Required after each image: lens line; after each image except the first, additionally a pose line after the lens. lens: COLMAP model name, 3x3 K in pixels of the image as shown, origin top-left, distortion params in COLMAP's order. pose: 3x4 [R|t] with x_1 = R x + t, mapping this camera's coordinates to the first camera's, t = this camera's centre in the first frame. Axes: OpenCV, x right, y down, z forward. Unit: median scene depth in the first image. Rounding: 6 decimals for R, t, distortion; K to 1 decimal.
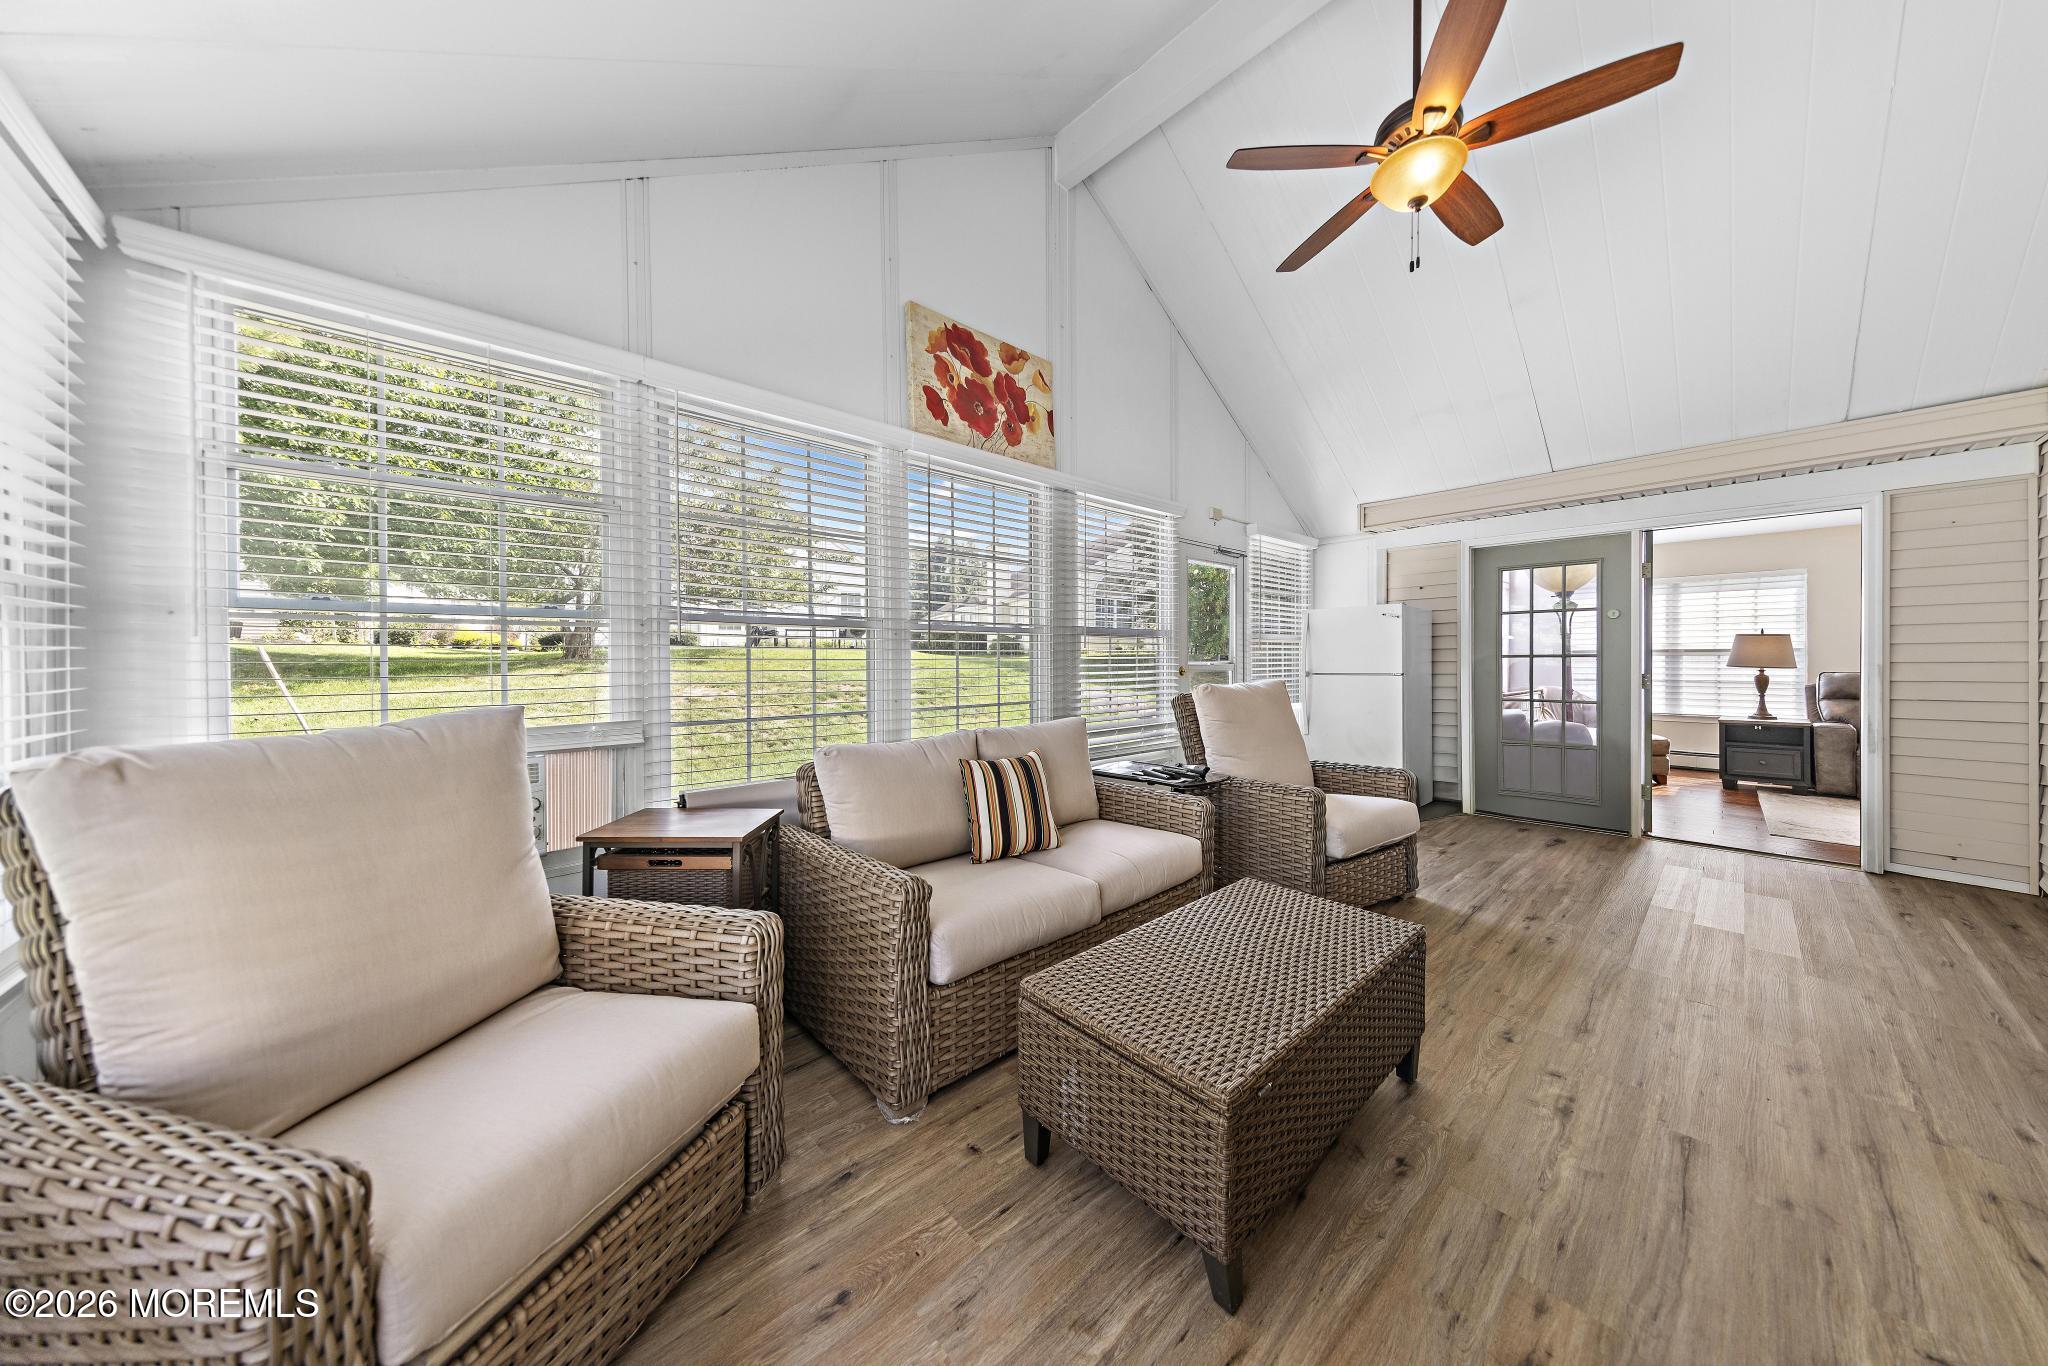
lens RADIAL K [[640.8, 0, 1035.2], [0, 640.8, 671.4], [0, 0, 1]] dist [0.004632, -0.000022]
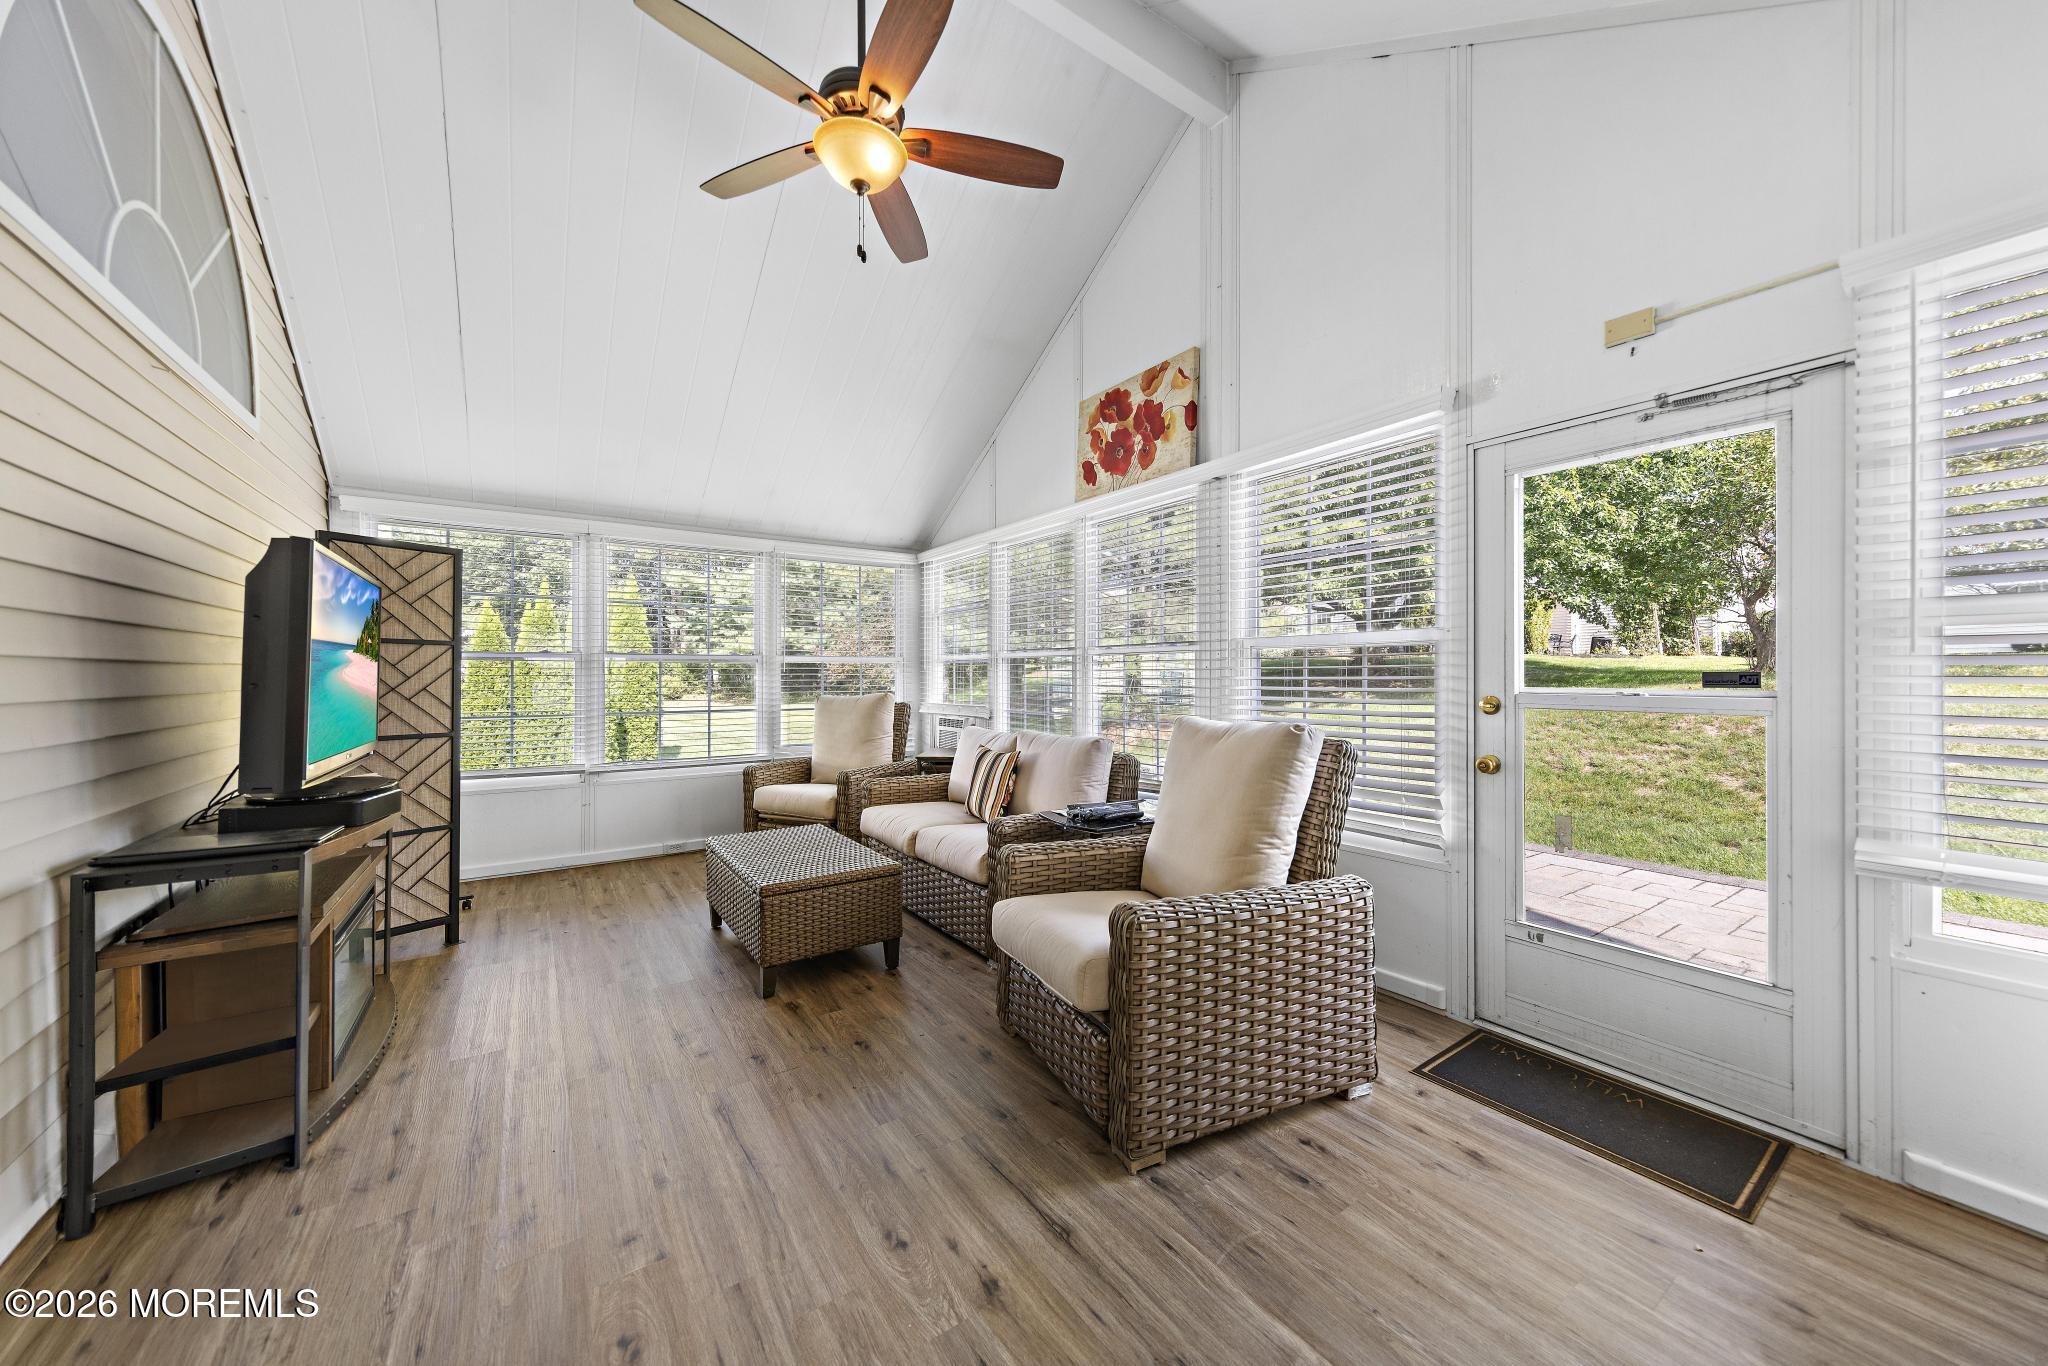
lens RADIAL K [[729.7, 0, 1036.6], [0, 729.7, 676.5], [0, 0, 1]] dist [0.008109, -0.000064]
pose [[-0.129645, 0.004068, -0.991552, 1.217328], [-0.017610, 0.999824, 0.006404, -0.028836], [0.991404, 0.018292, -0.129550, 1.055062]]
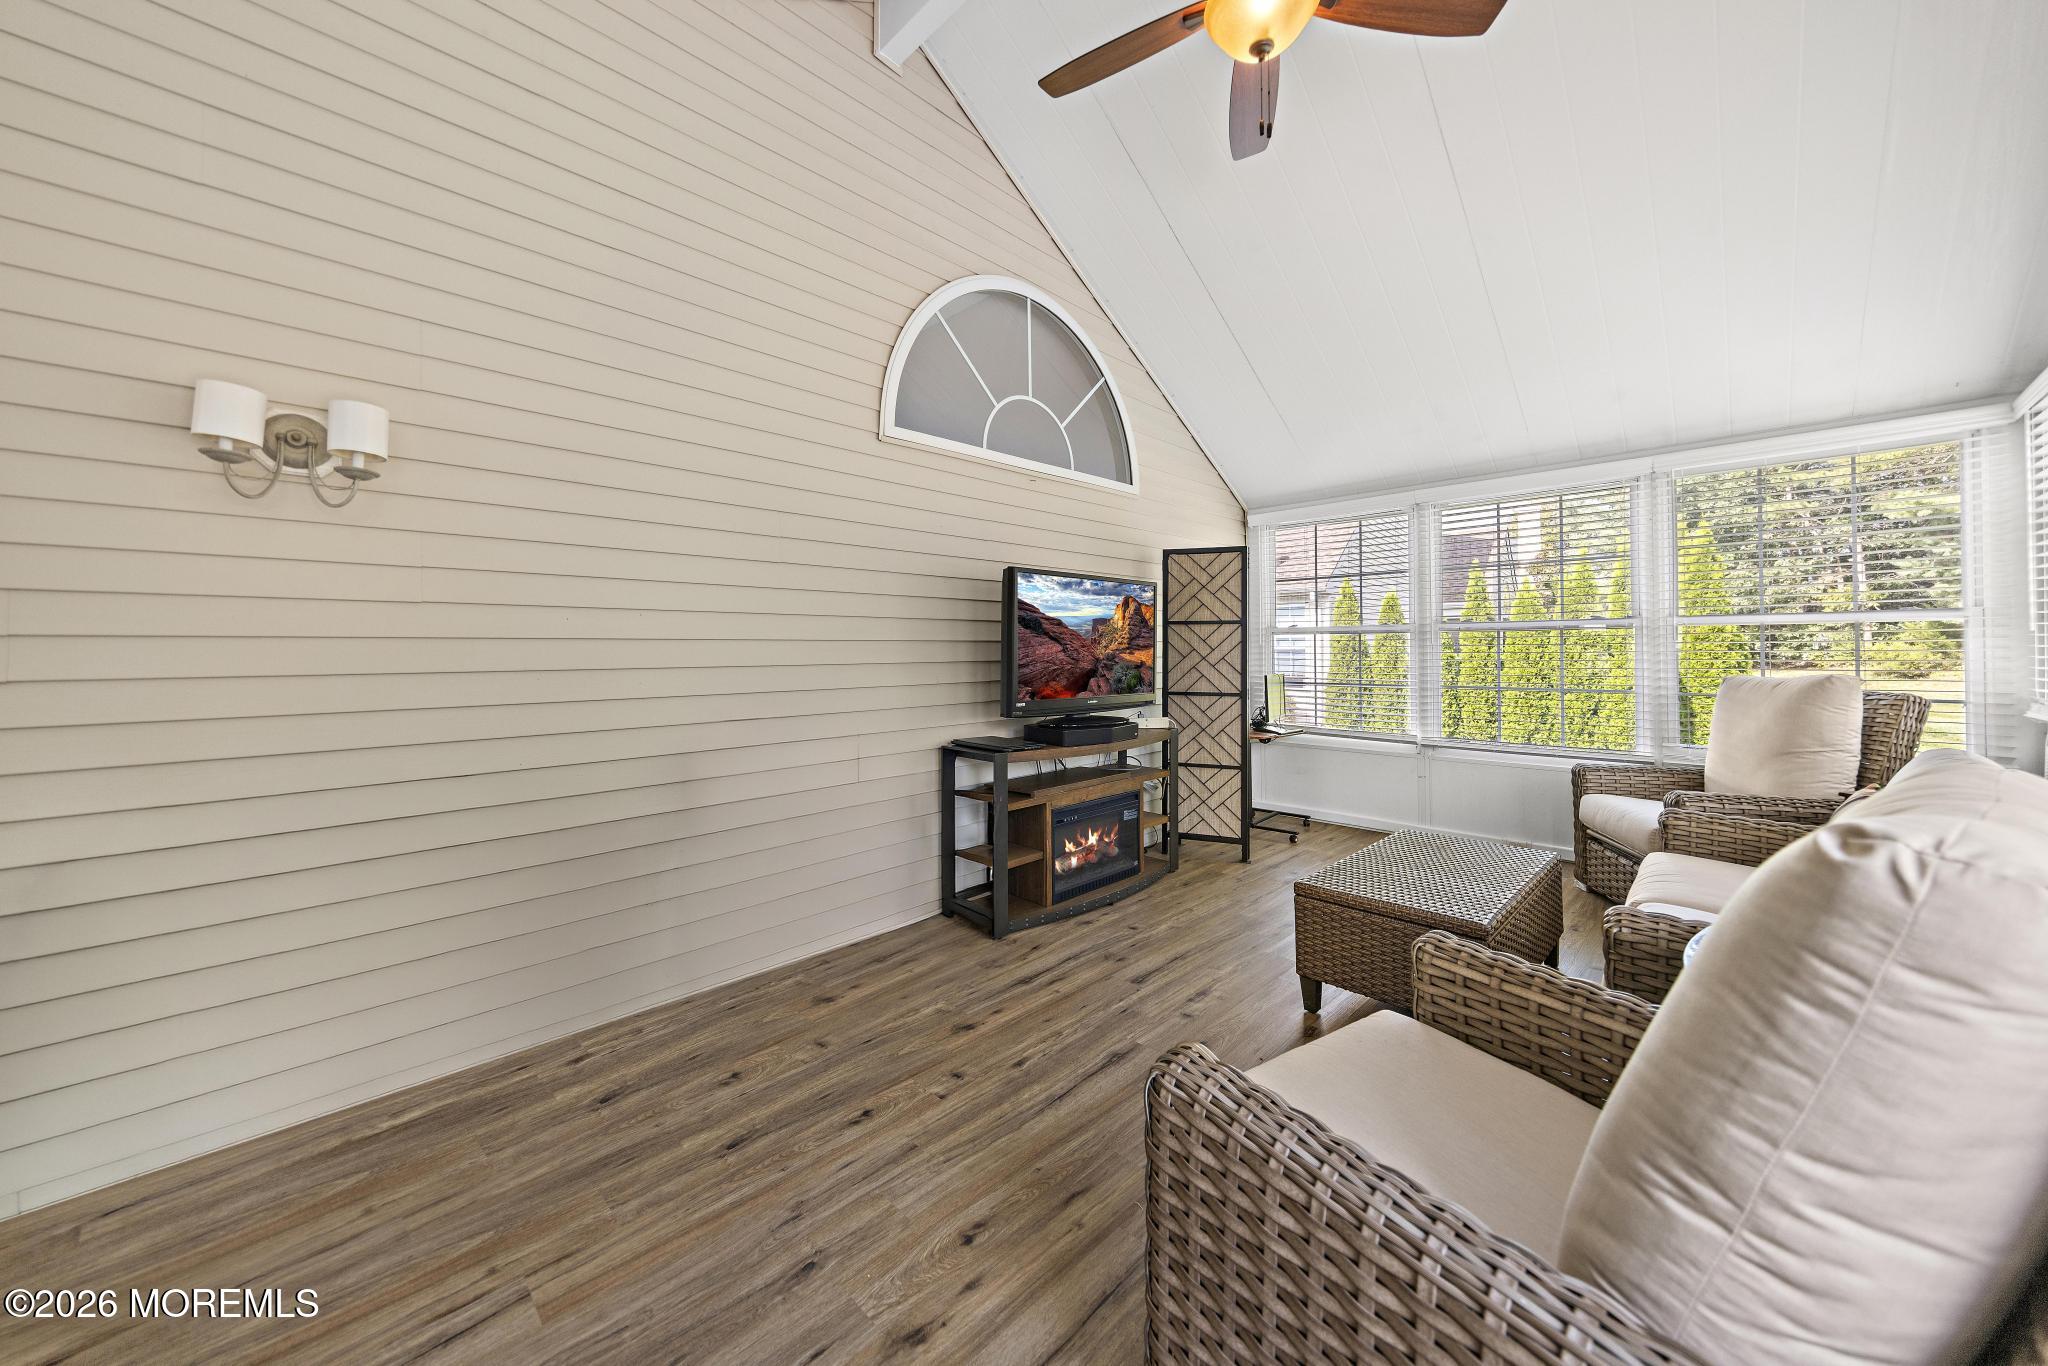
lens RADIAL K [[729.7, 0, 1043.6], [0, 729.7, 644.5], [0, 0, 1]] dist [0.008109, -0.000064]
pose [[-0.998008, 0.008341, -0.062530, 0.697469], [0.007543, 0.999887, 0.012998, -0.034675], [0.062631, 0.012501, -0.997958, 1.396303]]
